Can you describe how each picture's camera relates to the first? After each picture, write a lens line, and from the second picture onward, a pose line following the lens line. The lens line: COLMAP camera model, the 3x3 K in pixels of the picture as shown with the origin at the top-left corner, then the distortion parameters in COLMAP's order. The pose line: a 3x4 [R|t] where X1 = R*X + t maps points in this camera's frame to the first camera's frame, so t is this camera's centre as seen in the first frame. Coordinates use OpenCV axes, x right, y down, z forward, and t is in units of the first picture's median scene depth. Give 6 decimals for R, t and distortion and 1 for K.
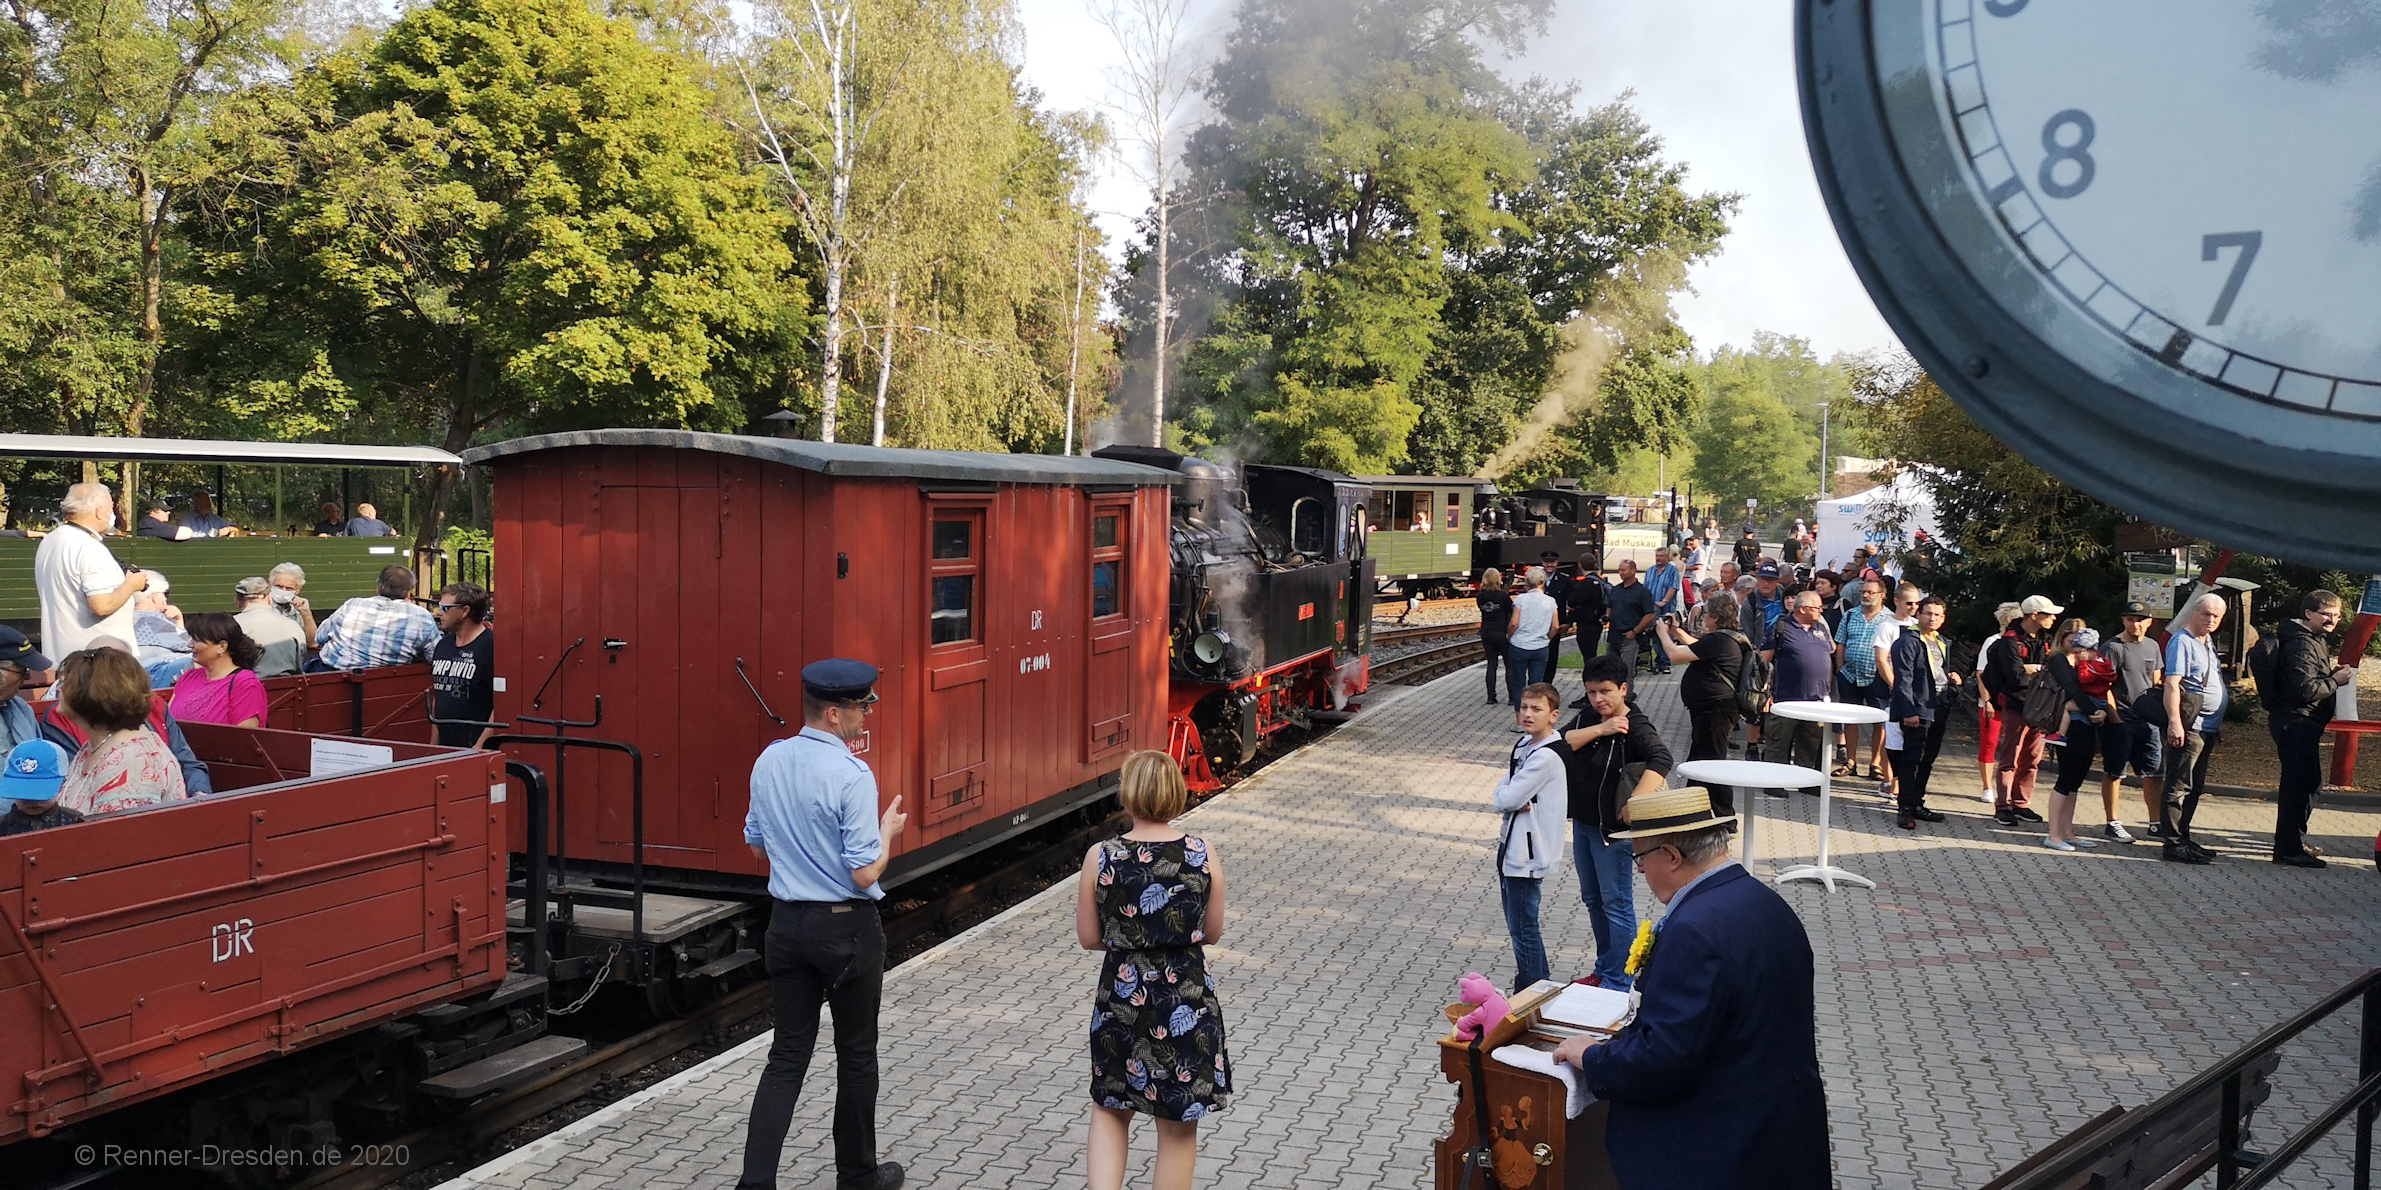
lens RADIAL K [[1861.6, 0, 1209.5], [0, 1861.6, 595.8], [0, 0, 1]] dist [0.111625, -0.163905]
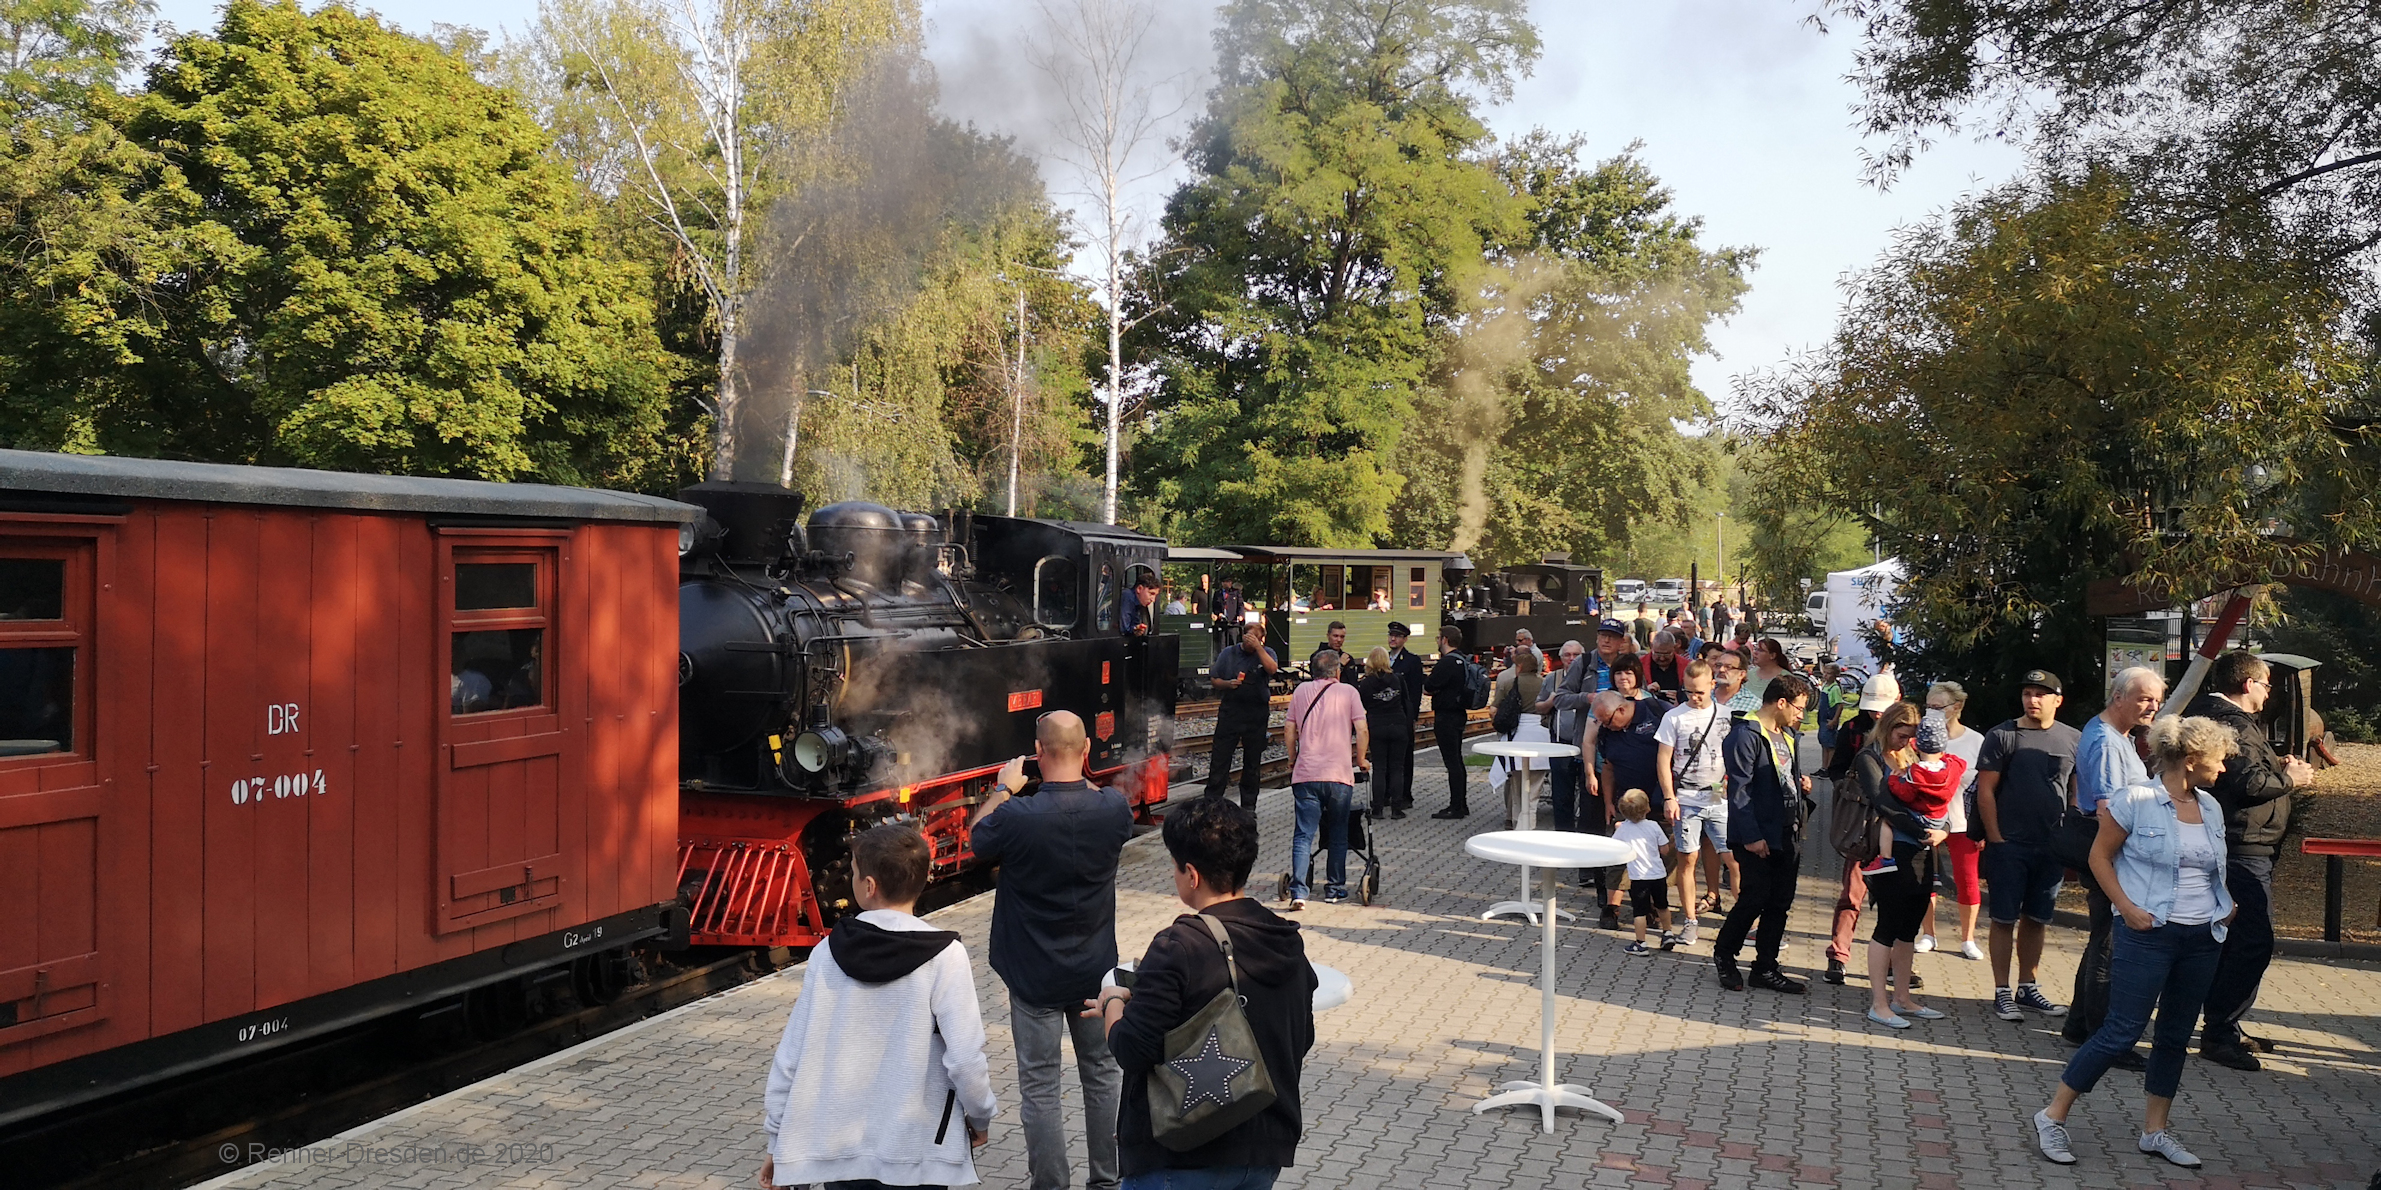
lens RADIAL K [[1861.6, 0, 1209.5], [0, 1861.6, 595.8], [0, 0, 1]] dist [0.111625, -0.163905]
pose [[0.999027, -0.009750, -0.043014, 0.093204], [0.007670, 0.998805, -0.048258, 0.001677], [0.043433, 0.047881, 0.997908, 0.131274]]
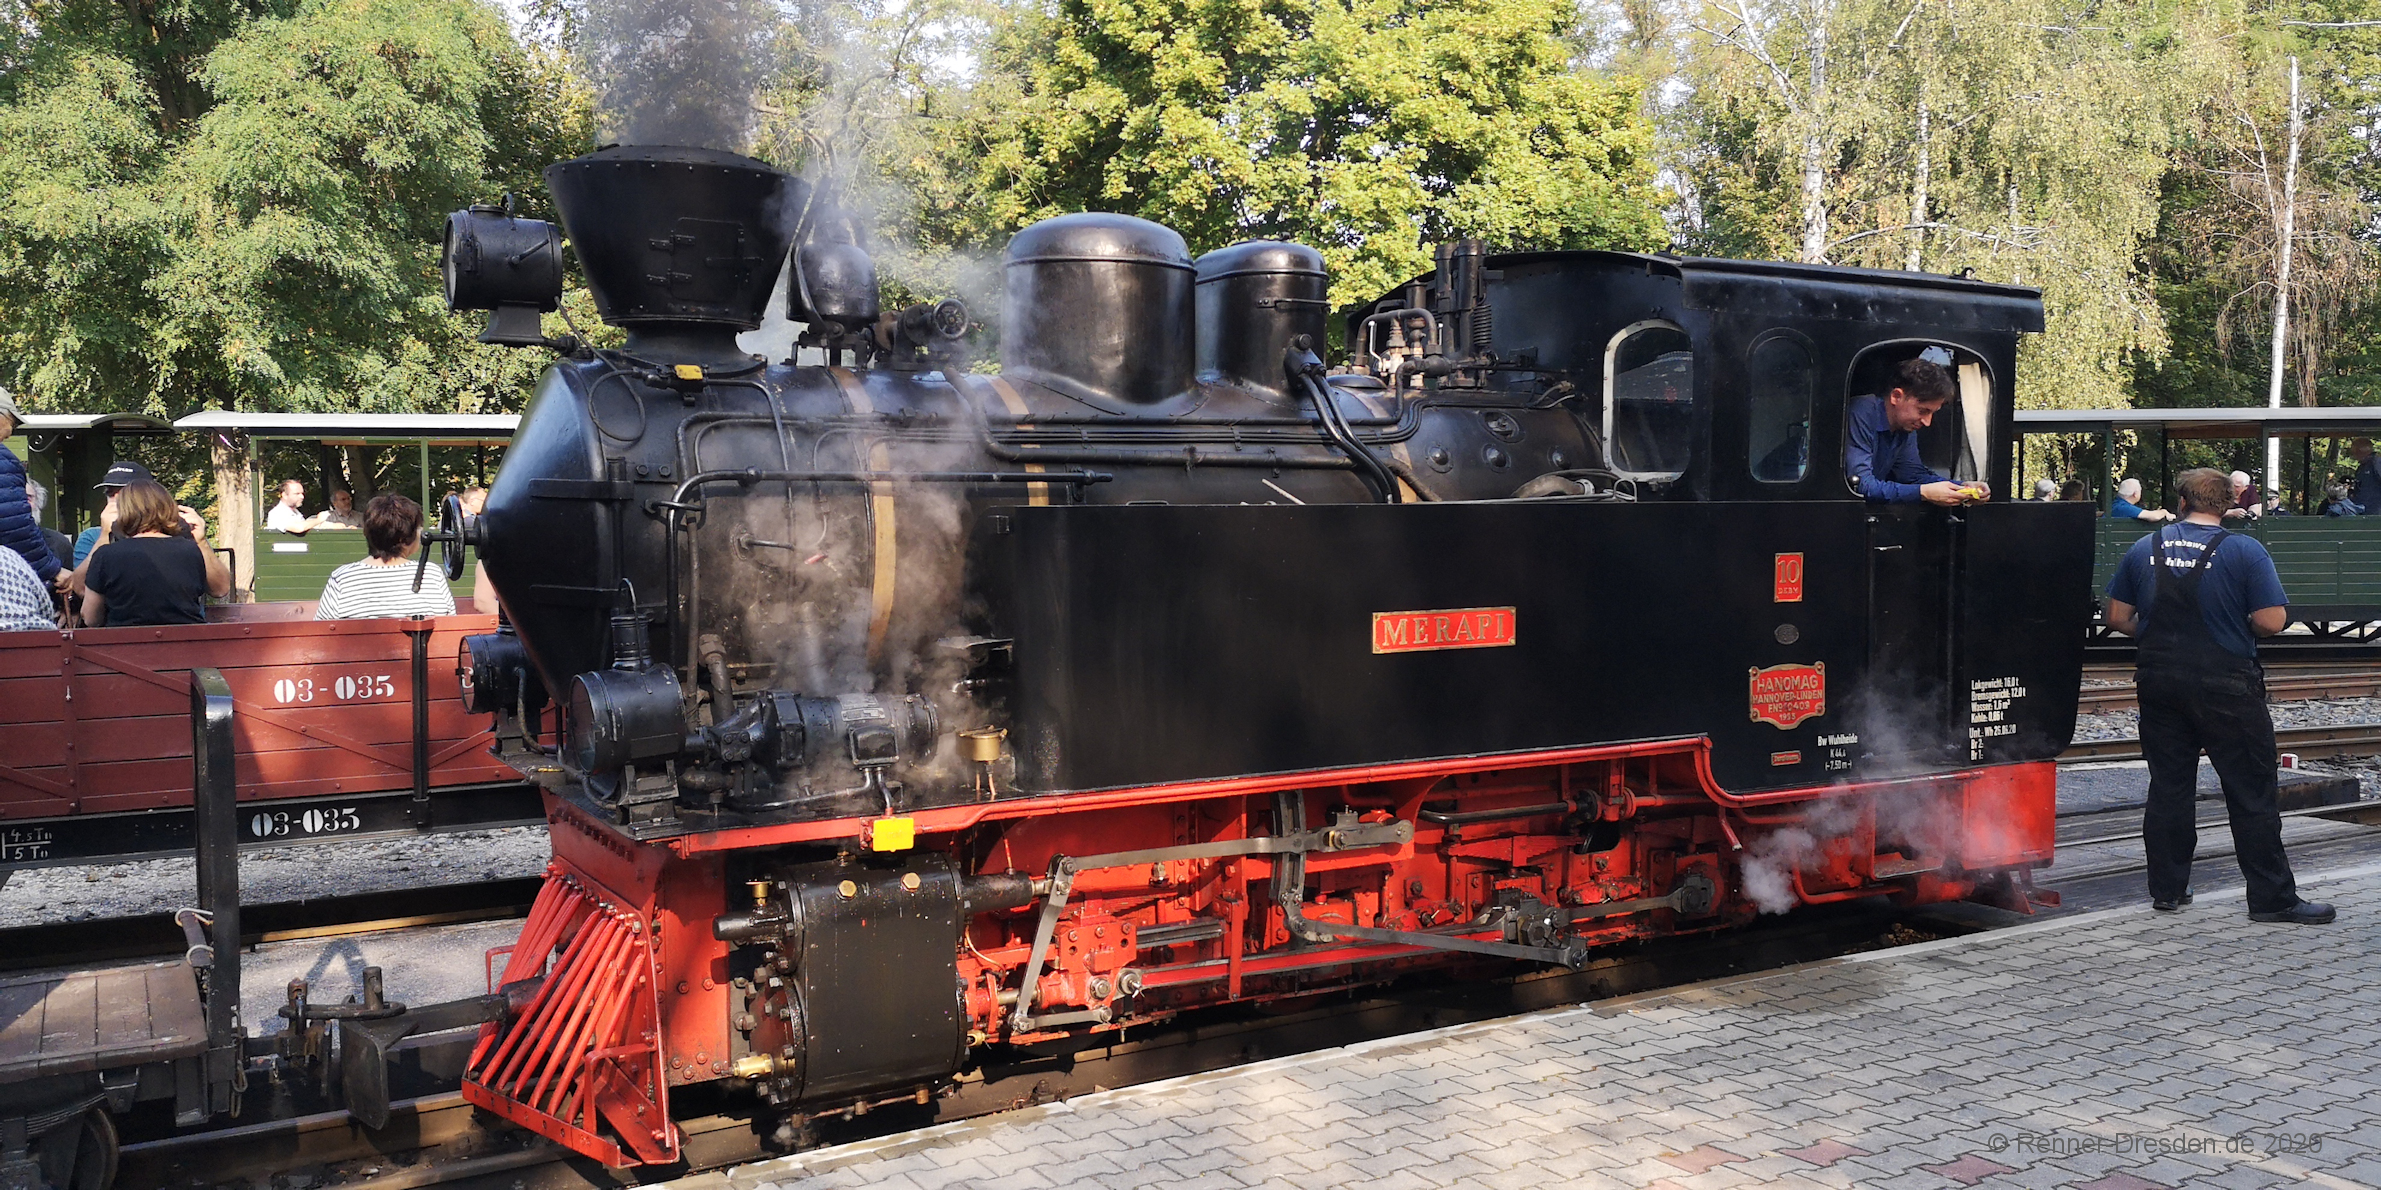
lens RADIAL K [[1861.6, 0, 1209.5], [0, 1861.6, 595.8], [0, 0, 1]] dist [0.111625, -0.163905]
pose [[0.739938, -0.000181, -0.672675, 0.146001], [-0.011545, 0.999849, -0.012968, 0.004290], [0.672575, 0.017361, 0.739825, 0.409410]]
